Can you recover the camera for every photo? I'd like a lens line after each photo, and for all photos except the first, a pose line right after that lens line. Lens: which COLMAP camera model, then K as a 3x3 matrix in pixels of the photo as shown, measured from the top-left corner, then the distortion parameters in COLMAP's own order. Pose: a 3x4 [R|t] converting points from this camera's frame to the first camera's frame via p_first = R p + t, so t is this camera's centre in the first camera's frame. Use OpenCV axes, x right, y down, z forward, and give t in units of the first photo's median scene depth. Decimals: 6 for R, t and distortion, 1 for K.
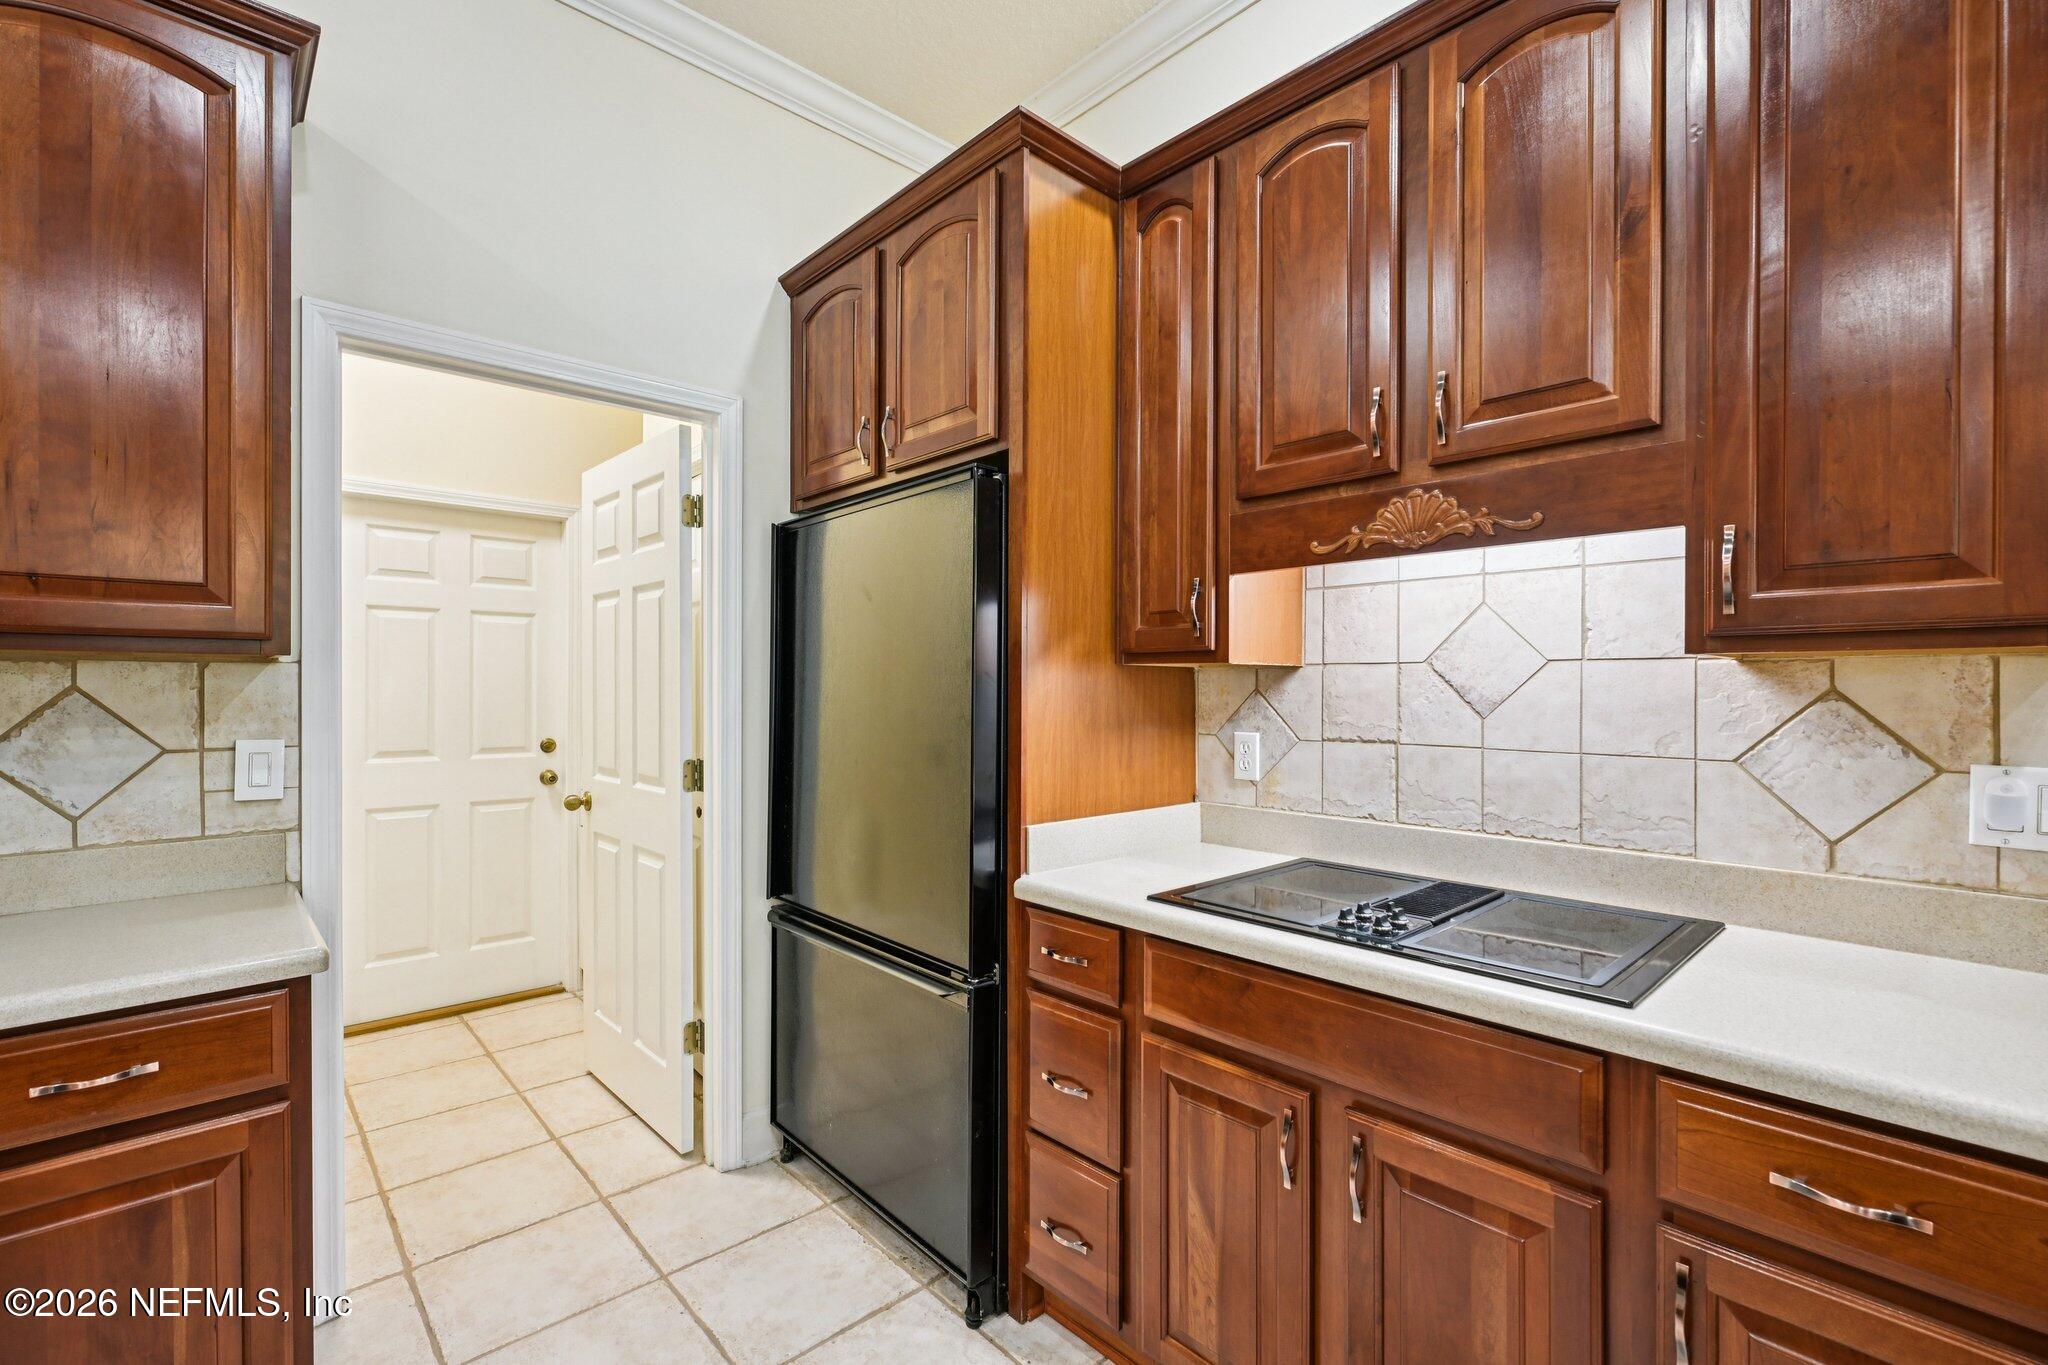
lens RADIAL K [[895.8, 0, 1018.4], [0, 895.8, 689.8], [0, 0, 1]] dist [0.000167, 0.000177]
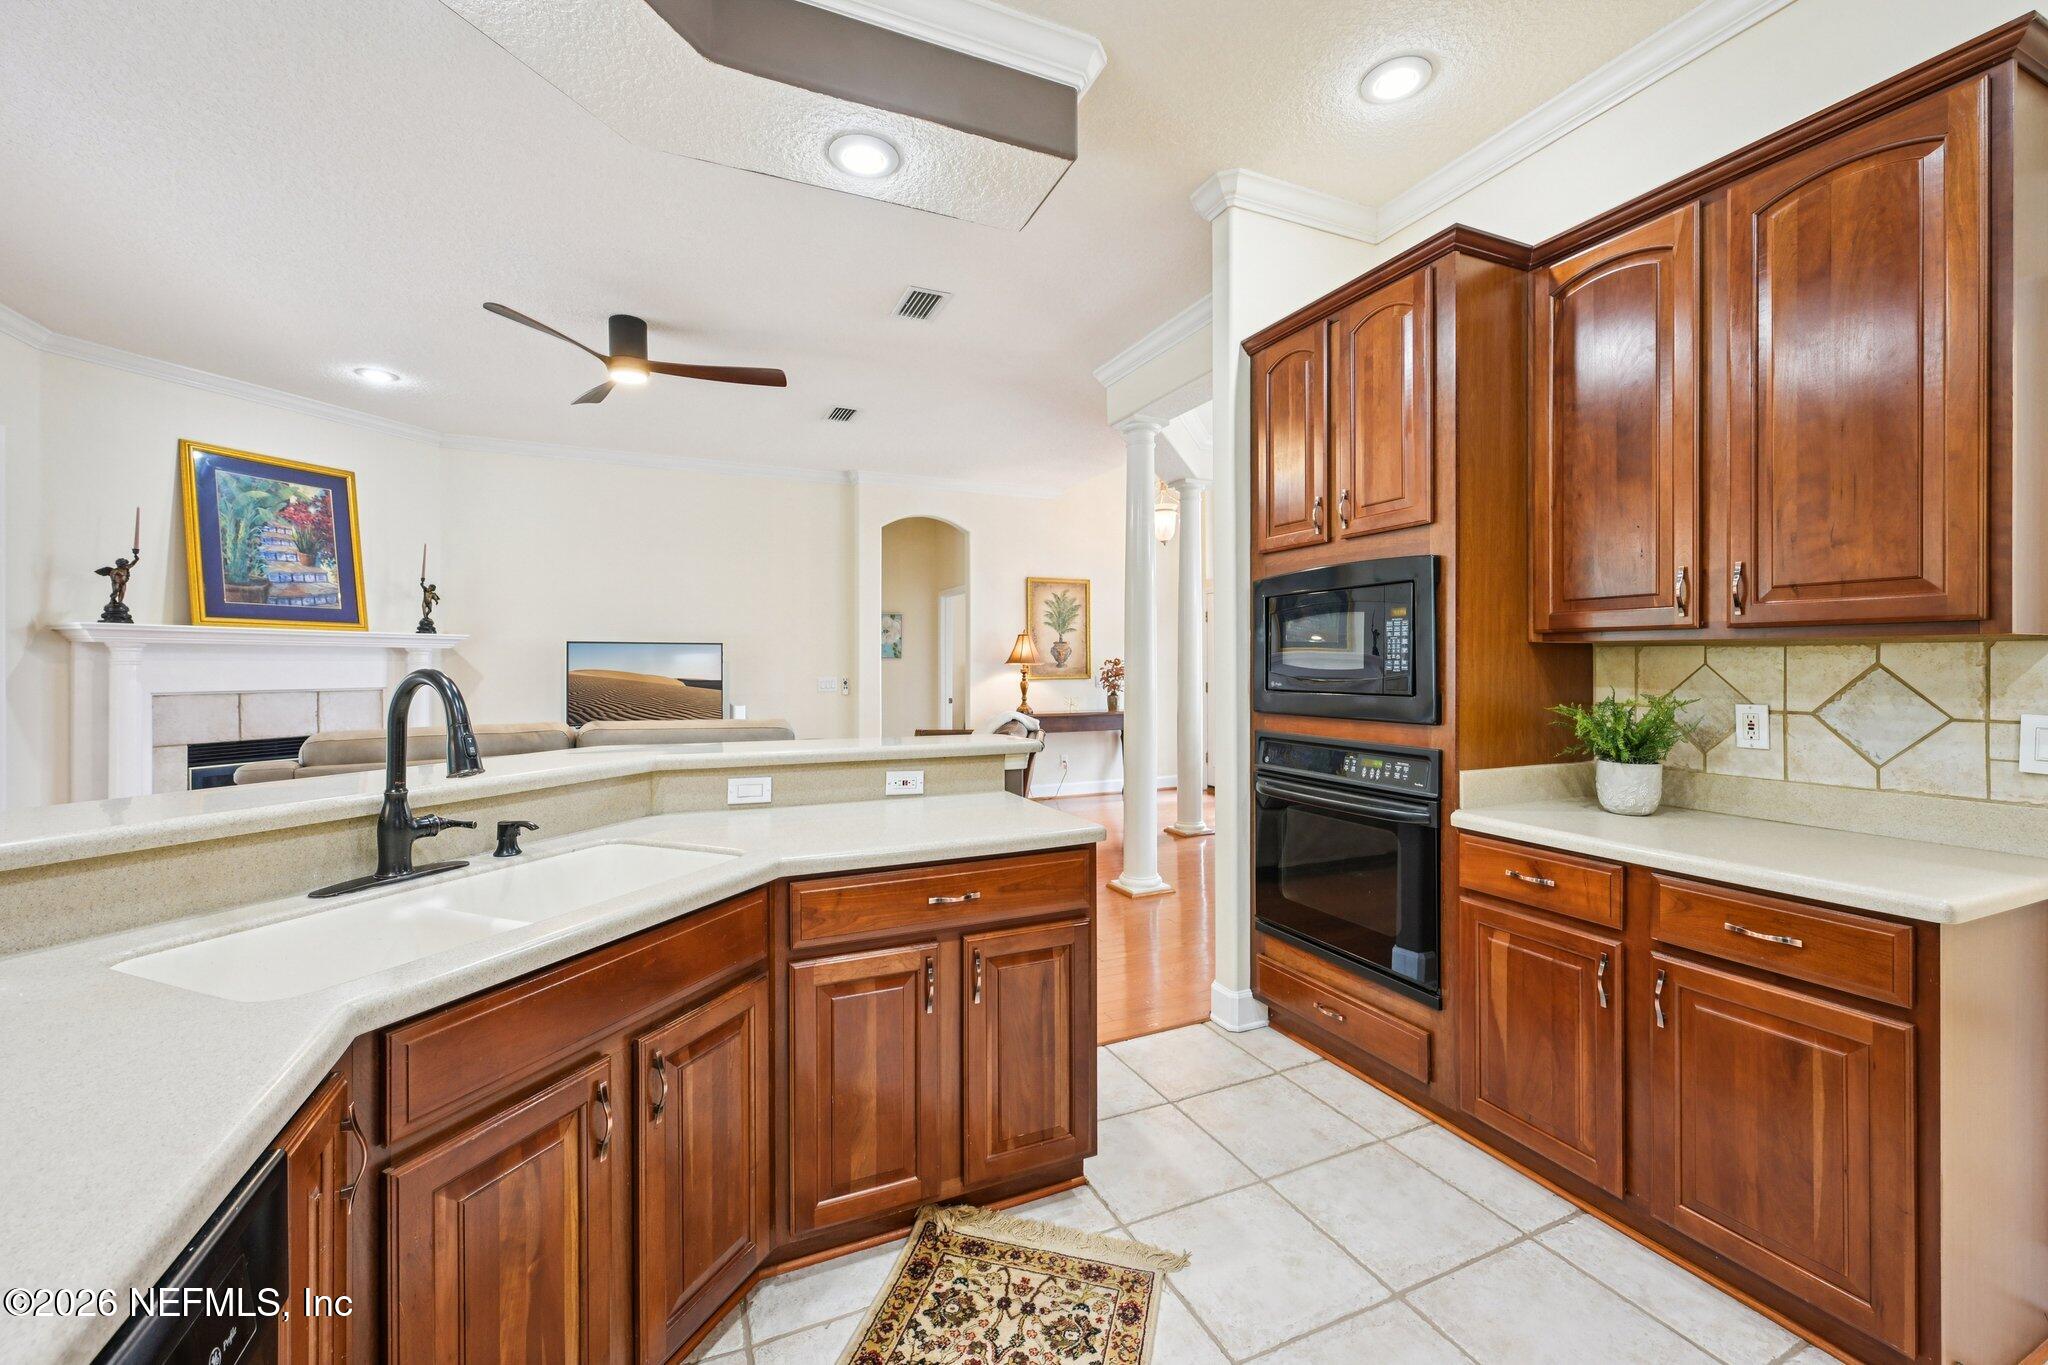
lens RADIAL K [[817.0, 0, 1025.7], [0, 817.0, 663.8], [0, 0, 1]] dist [-0.001245, -0.000040]
pose [[-0.315845, -0.000909, -0.948810, 0.415216], [-0.003794, 0.999993, 0.000305, 0.000883], [0.948803, 0.003696, -0.315847, 0.197988]]
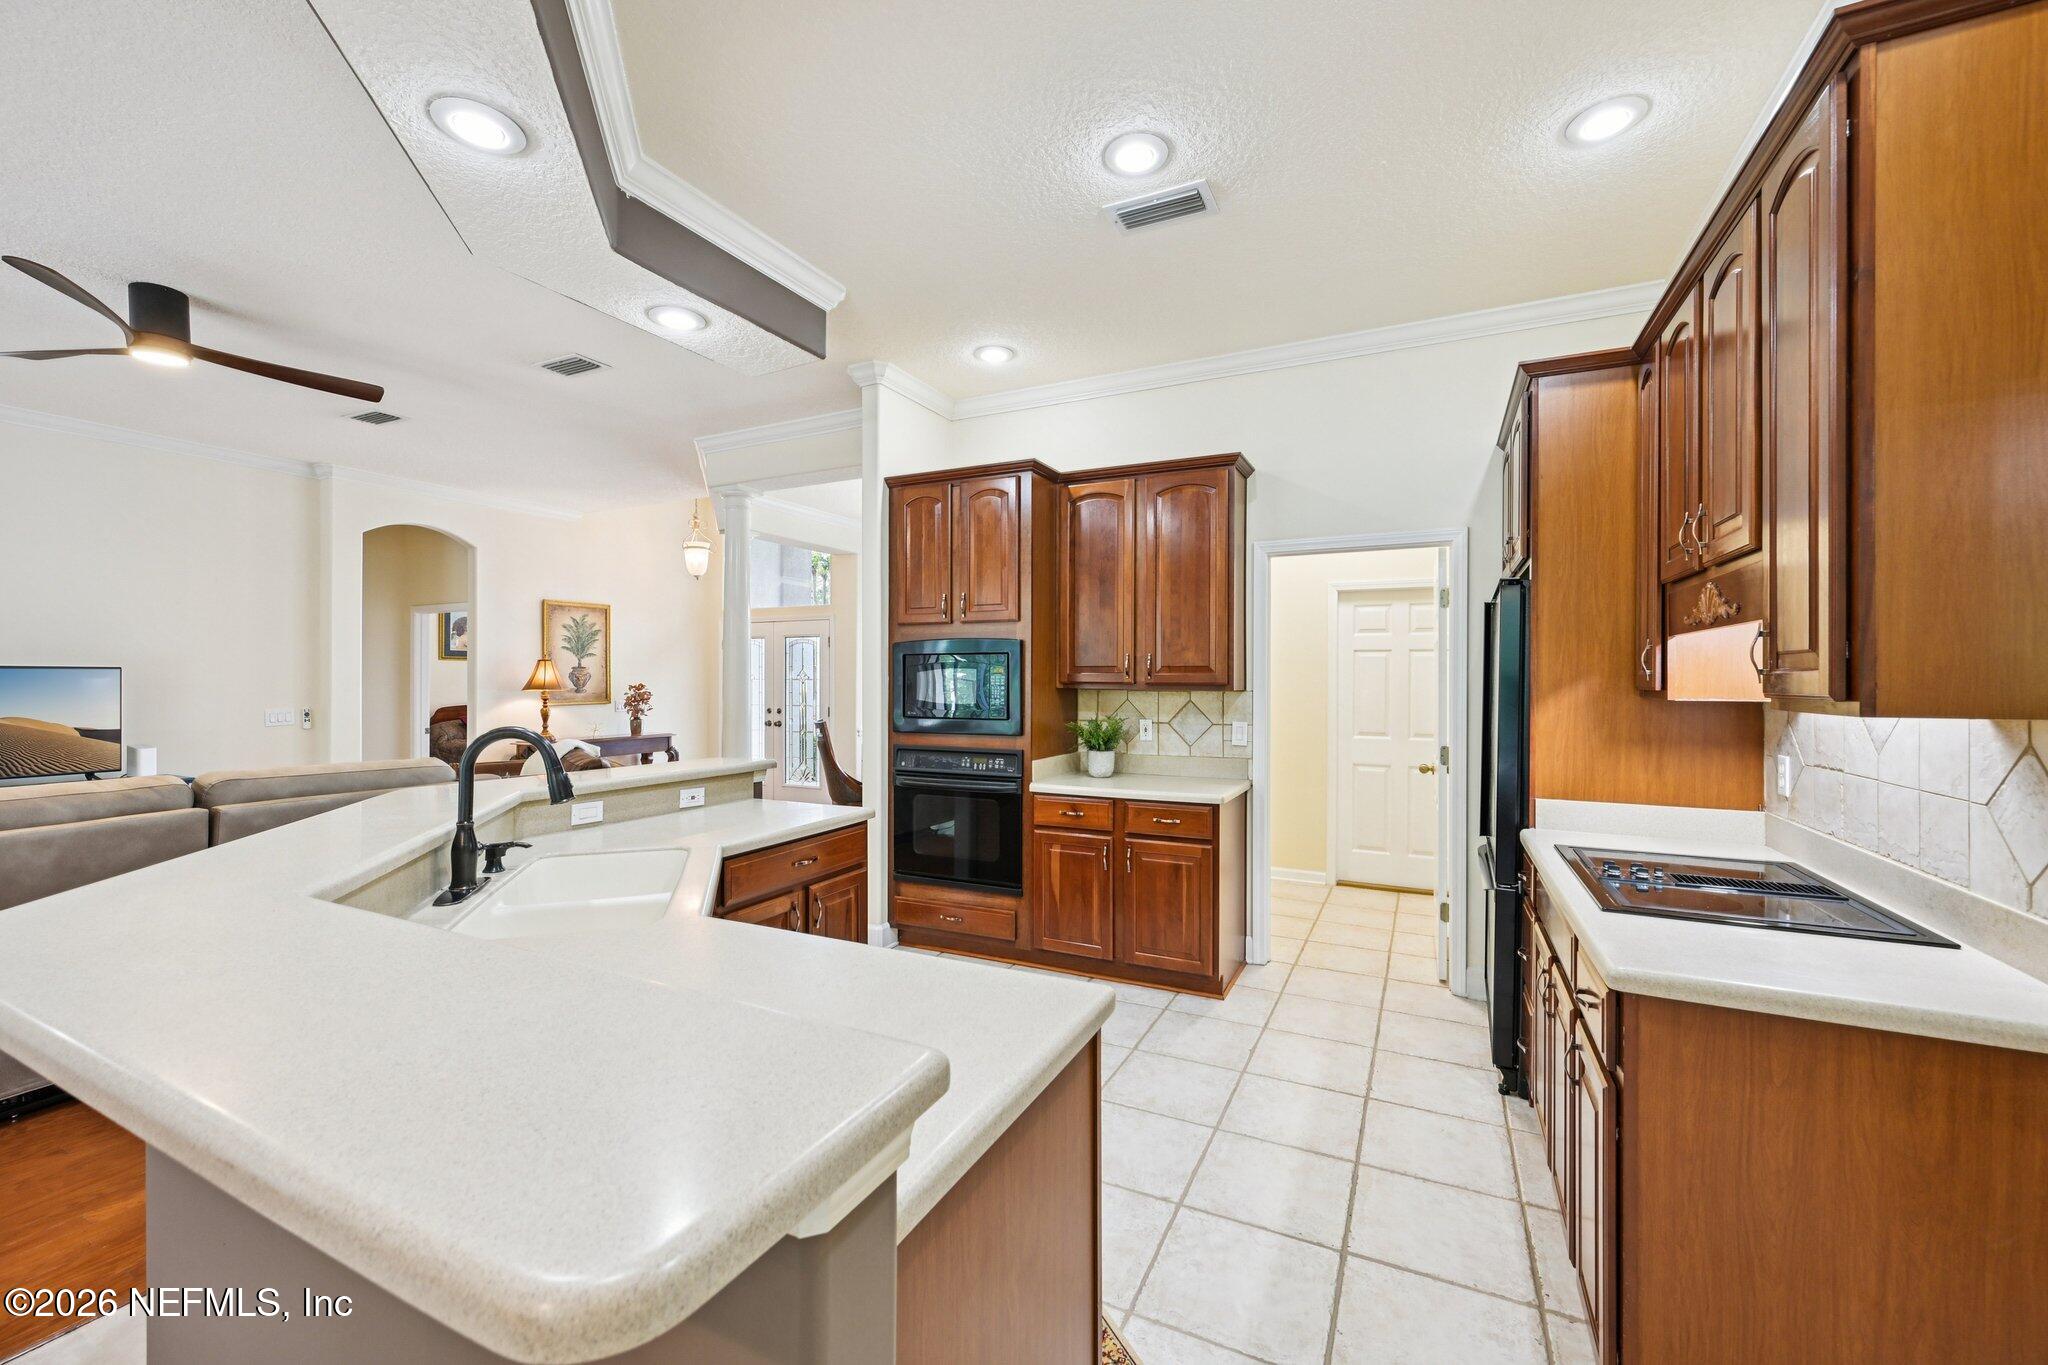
lens RADIAL K [[815.7, 0, 1025.8], [0, 815.7, 679.4], [0, 0, 1]] dist [-0.000461, 0.000677]
pose [[0.361218, 0.000333, -0.932482, 1.127376], [-0.005146, 0.999985, -0.001636, -0.059281], [0.932467, 0.005390, 0.361214, -0.413068]]
